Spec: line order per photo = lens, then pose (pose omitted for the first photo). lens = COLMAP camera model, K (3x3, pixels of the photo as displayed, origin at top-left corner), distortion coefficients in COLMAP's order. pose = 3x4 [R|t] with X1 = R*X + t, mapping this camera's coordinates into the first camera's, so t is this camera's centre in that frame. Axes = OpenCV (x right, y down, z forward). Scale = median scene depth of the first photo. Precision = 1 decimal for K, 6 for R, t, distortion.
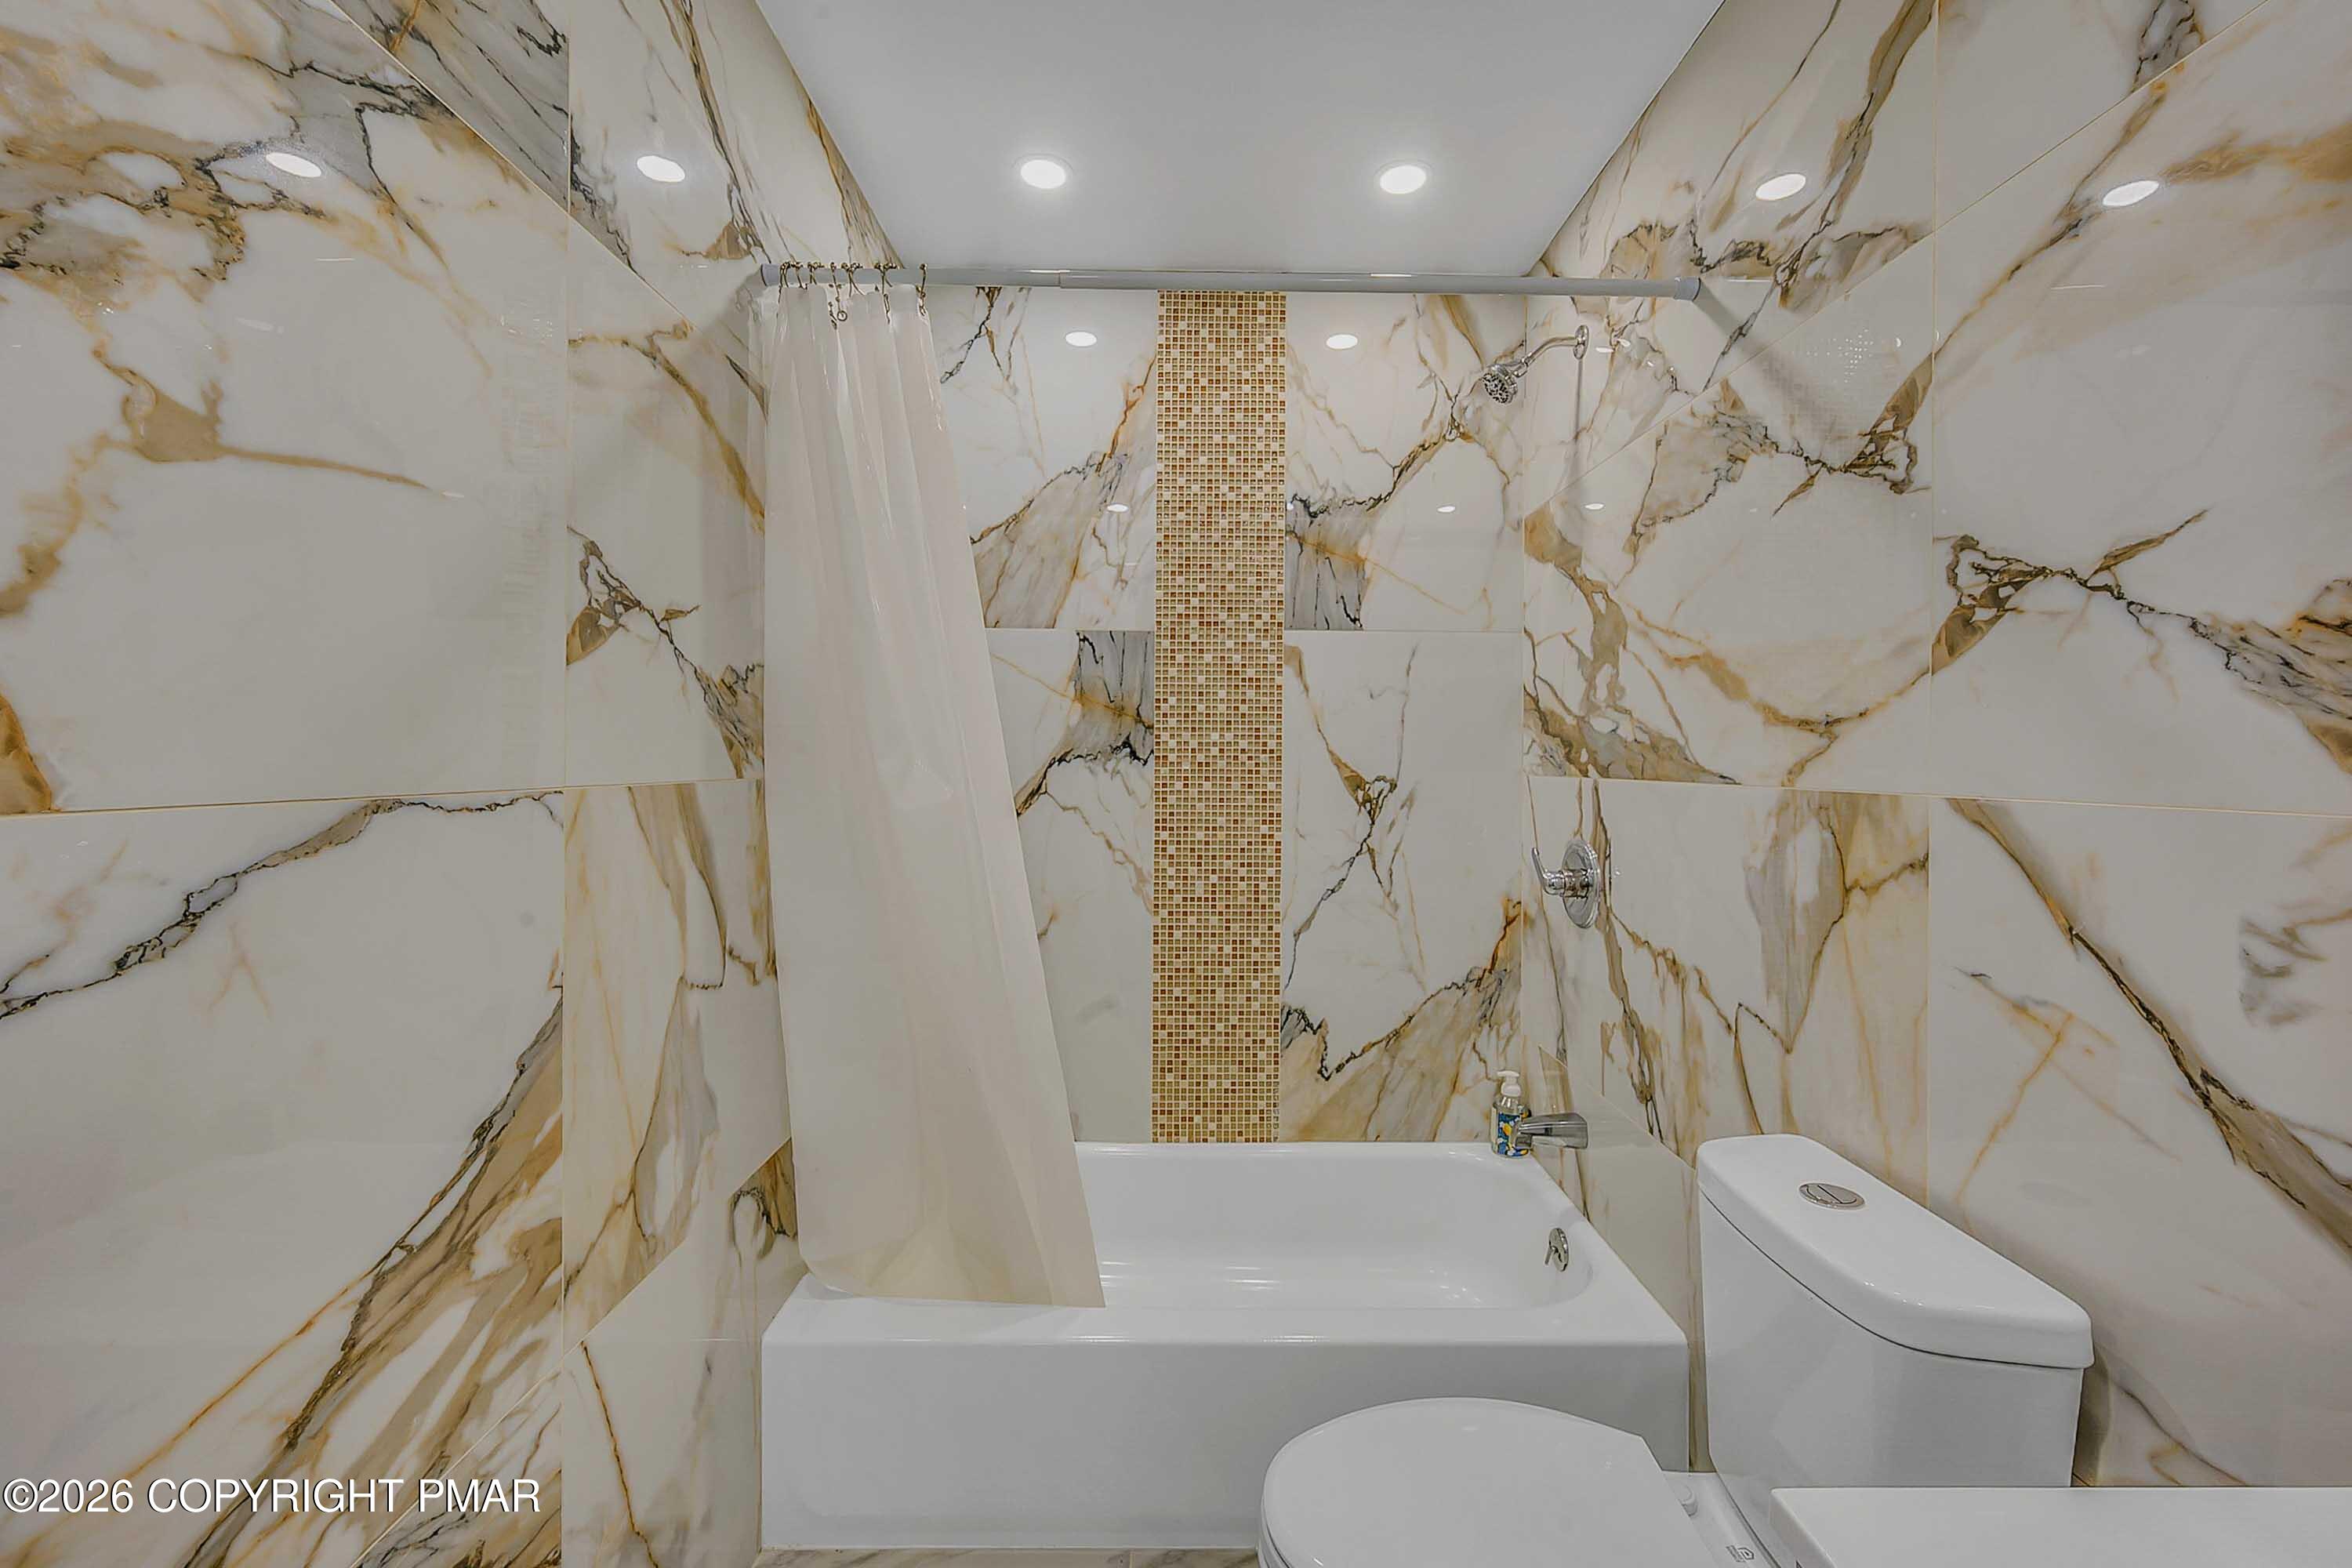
lens RADIAL K [[942.4, 0, 1181.1], [0, 942.4, 764.0], [0, 0, 1]] dist [0.000403, -0.000449]
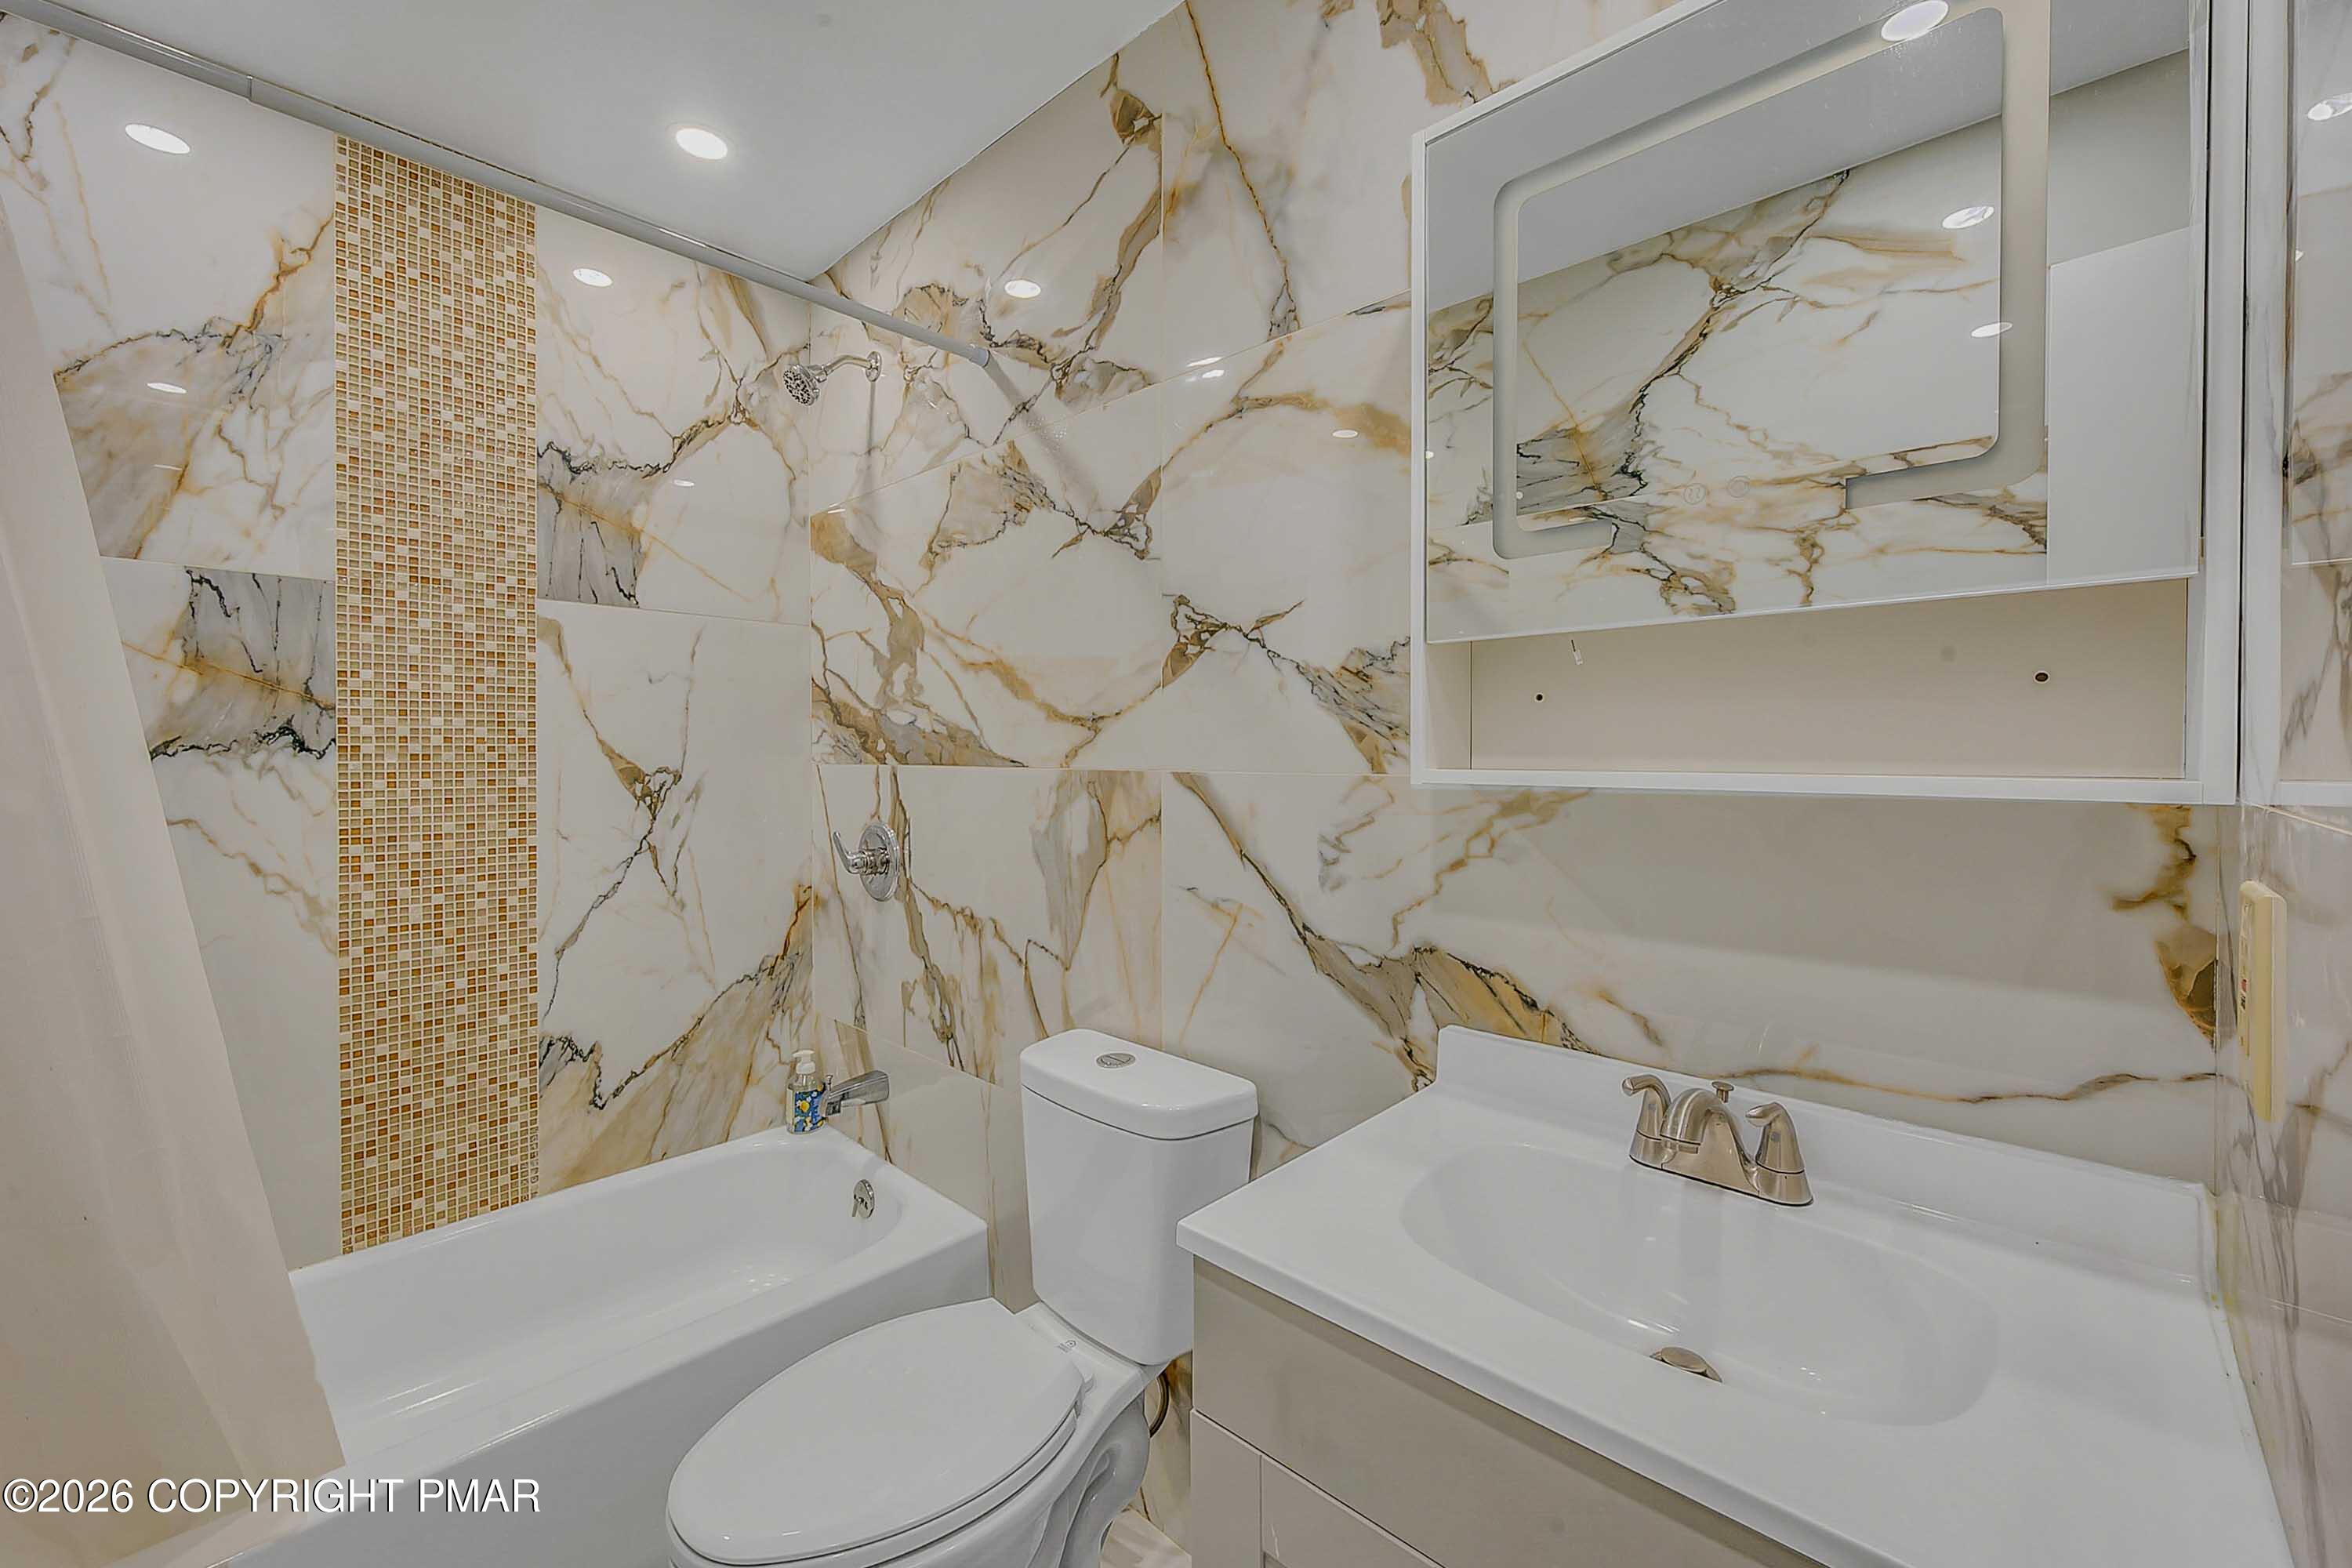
lens RADIAL K [[942.4, 0, 1181.1], [0, 942.4, 764.0], [0, 0, 1]] dist [0.000403, -0.000449]
pose [[0.693409, -0.016085, 0.720365, -0.113593], [0.009173, 0.999867, 0.013496, 0.001817], [-0.720486, -0.002750, 0.693464, -0.015184]]
